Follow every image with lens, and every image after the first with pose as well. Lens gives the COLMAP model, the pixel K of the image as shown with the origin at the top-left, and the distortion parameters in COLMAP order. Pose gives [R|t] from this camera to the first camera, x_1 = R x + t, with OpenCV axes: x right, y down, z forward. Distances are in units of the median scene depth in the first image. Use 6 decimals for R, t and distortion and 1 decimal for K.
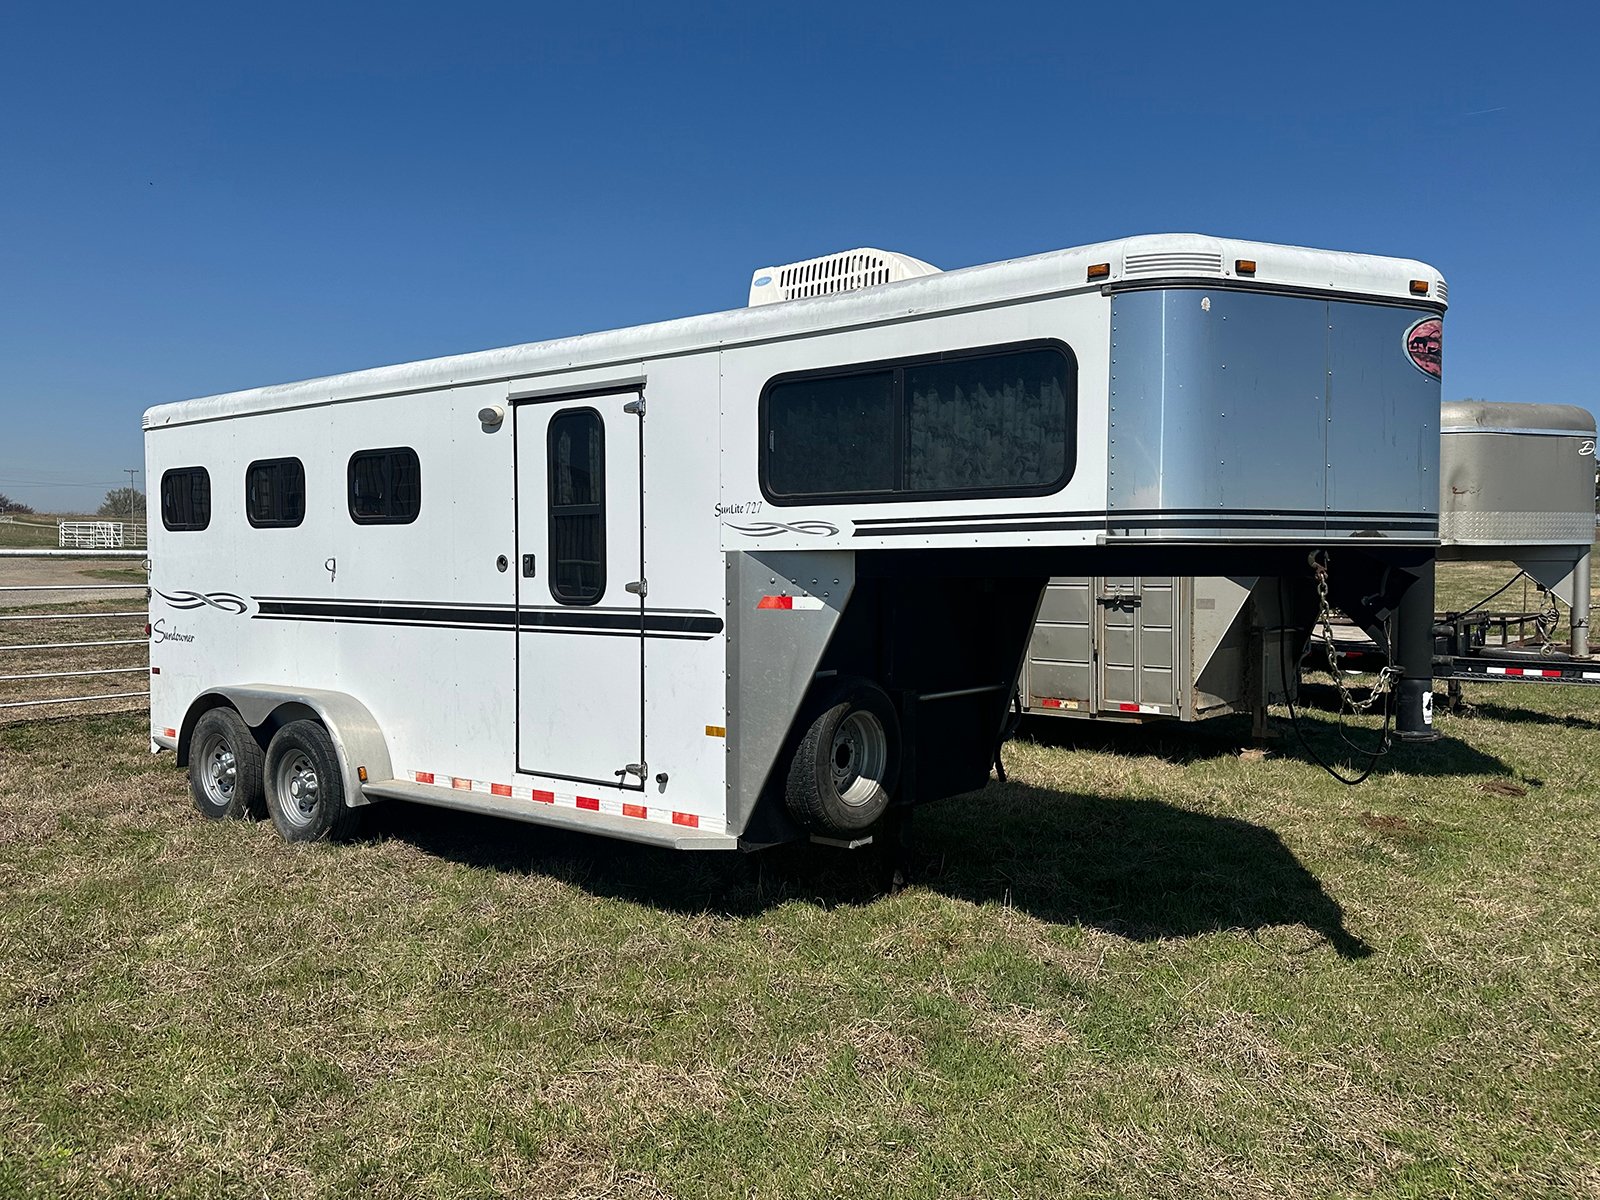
lens RADIAL K [[1156.3, 0, 804.1], [0, 1156.3, 595.0], [0, 0, 1]] dist [0.163677, -0.276348]
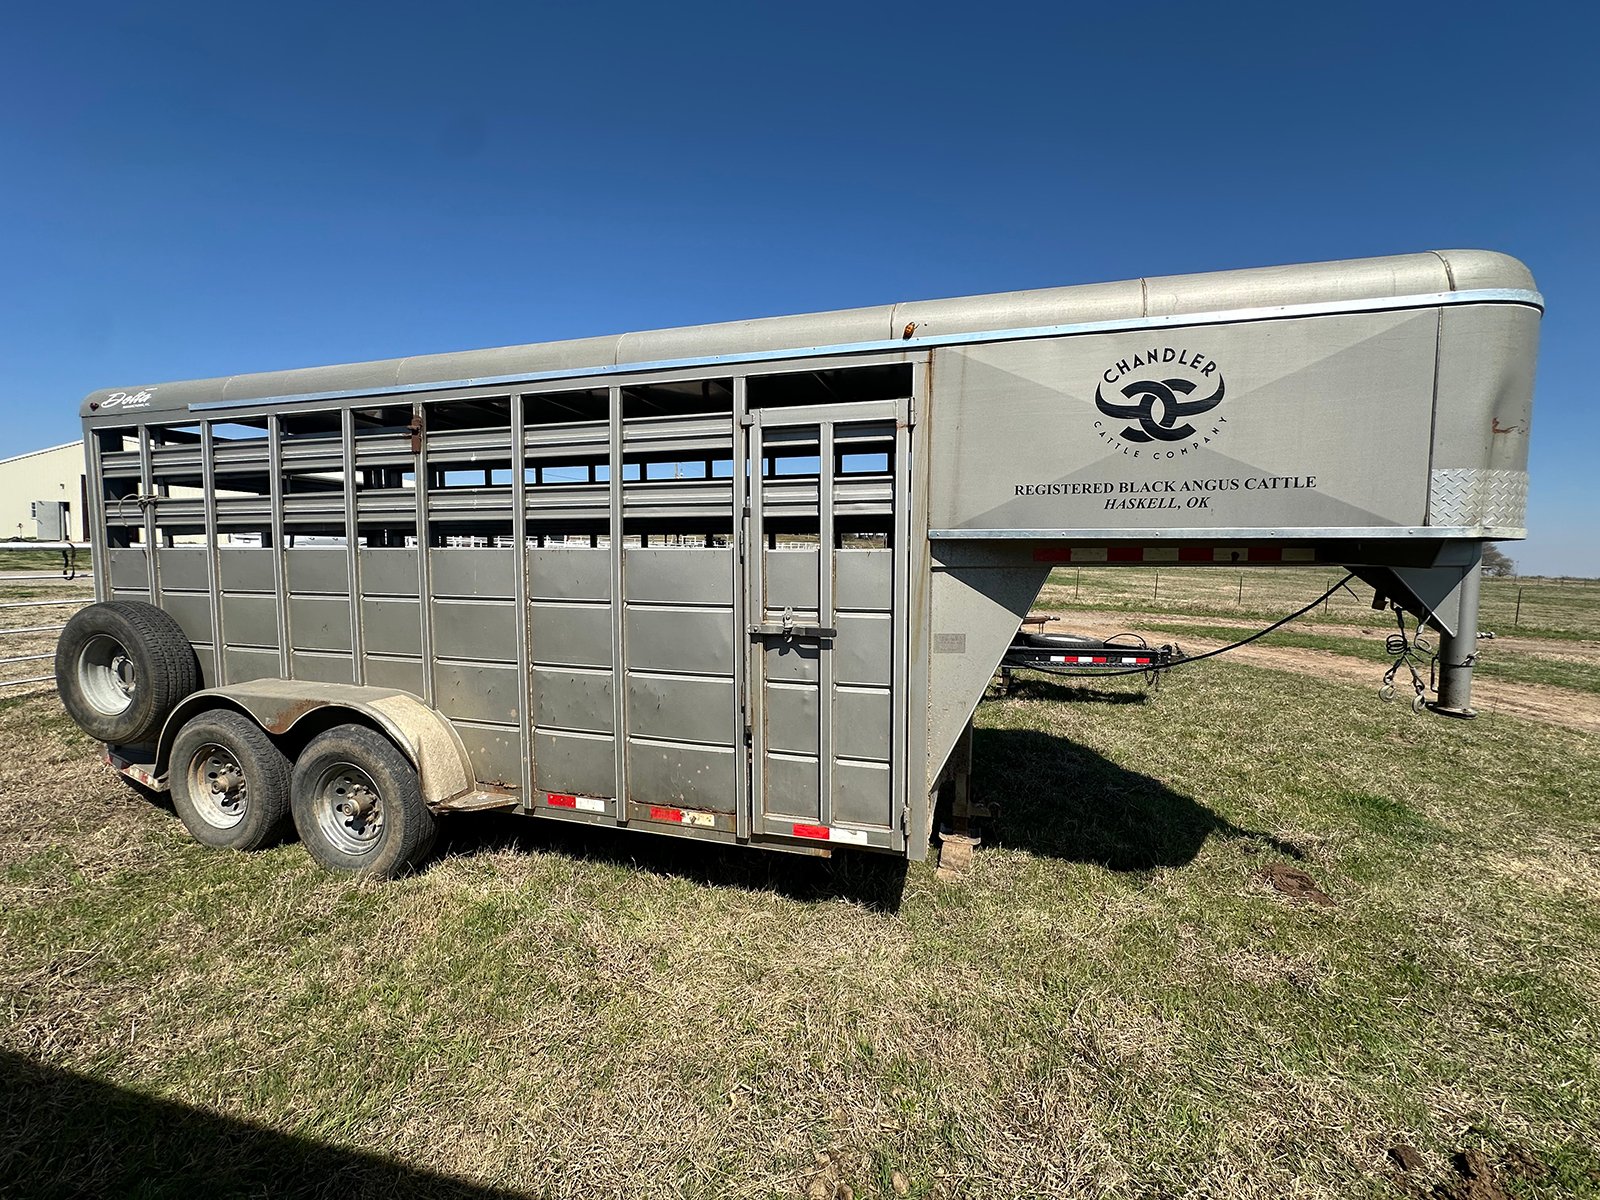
lens RADIAL K [[657.9, 0, 794.6], [0, 657.9, 598.8], [0, 0, 1]] dist [-0.000235, -0.000133]
pose [[0.905033, -0.024925, 0.424611, 0.235552], [0.007262, 0.999042, 0.043166, -0.041769], [-0.425280, -0.035983, 0.904346, 1.196379]]
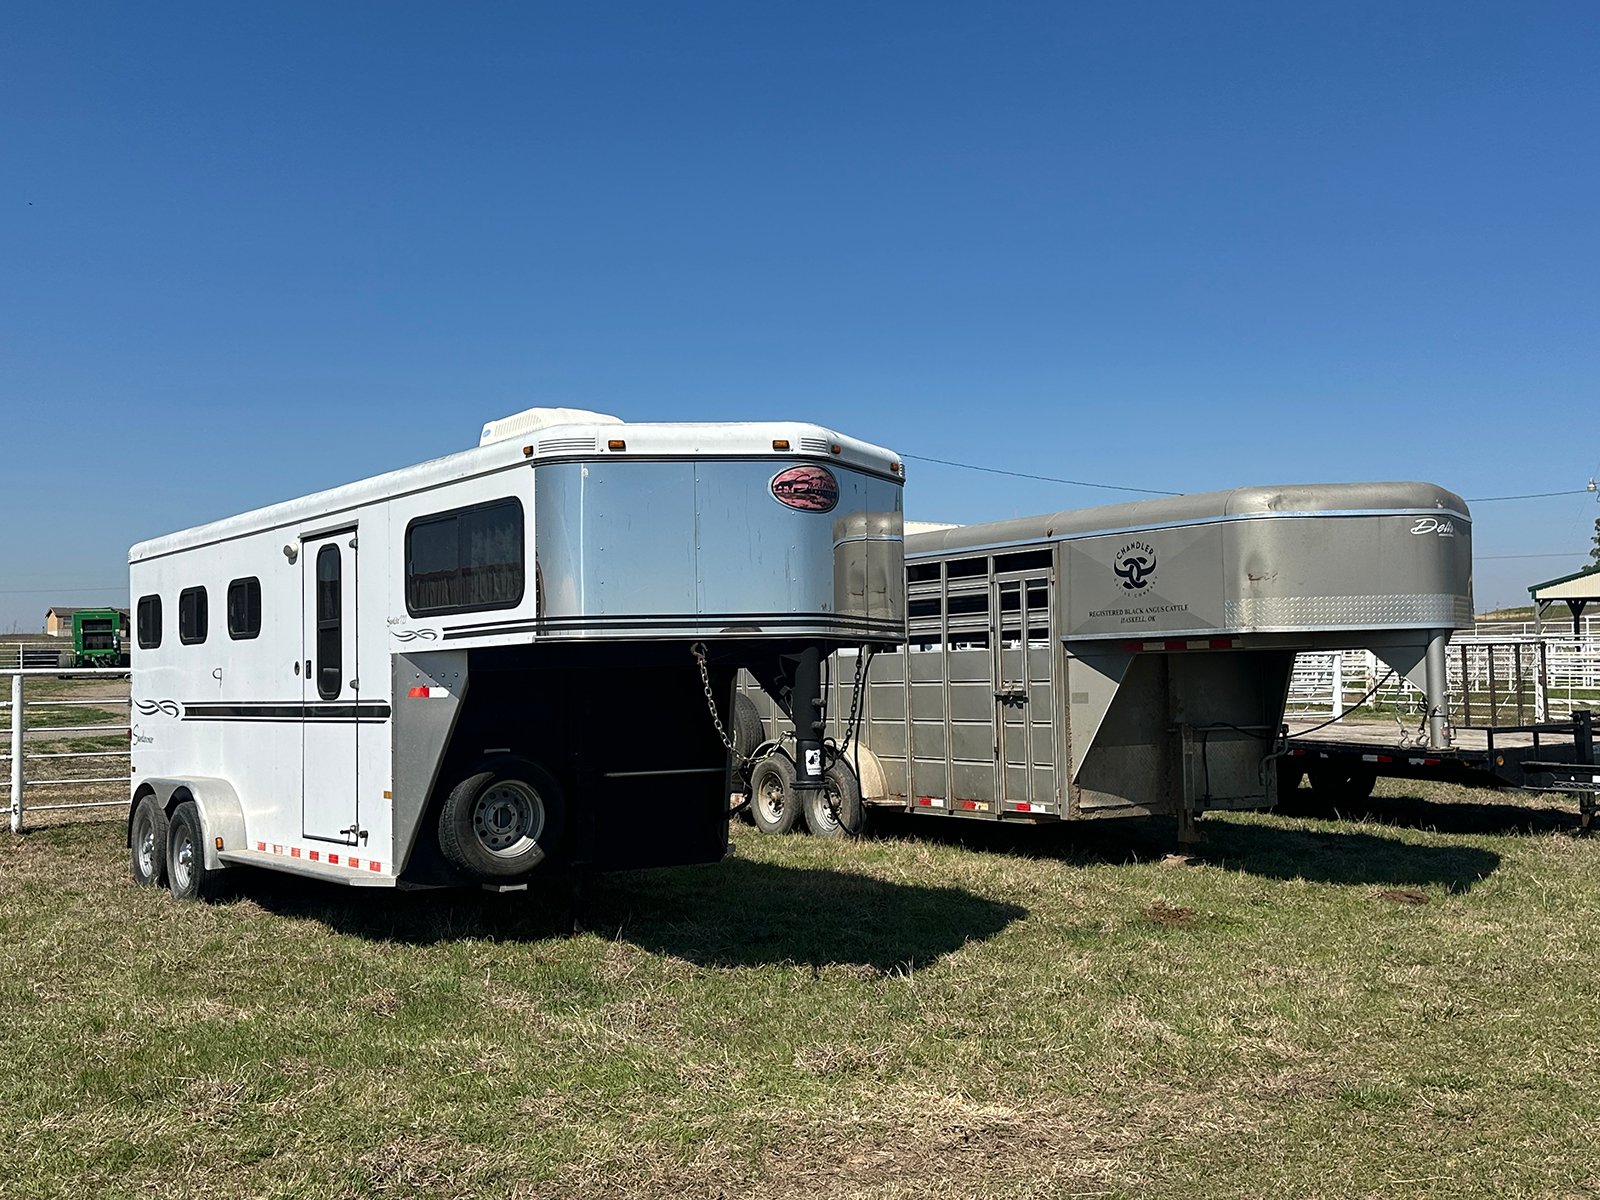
lens RADIAL K [[1556.3, 0, 800.0], [0, 1556.3, 600.0], [0, 0, 1]] dist [0.083824, -0.005822]
pose [[0.965416, -0.031500, -0.258806, 0.719554], [0.012005, 0.996992, -0.076563, 0.036311], [0.260439, 0.070808, 0.962890, -0.492815]]
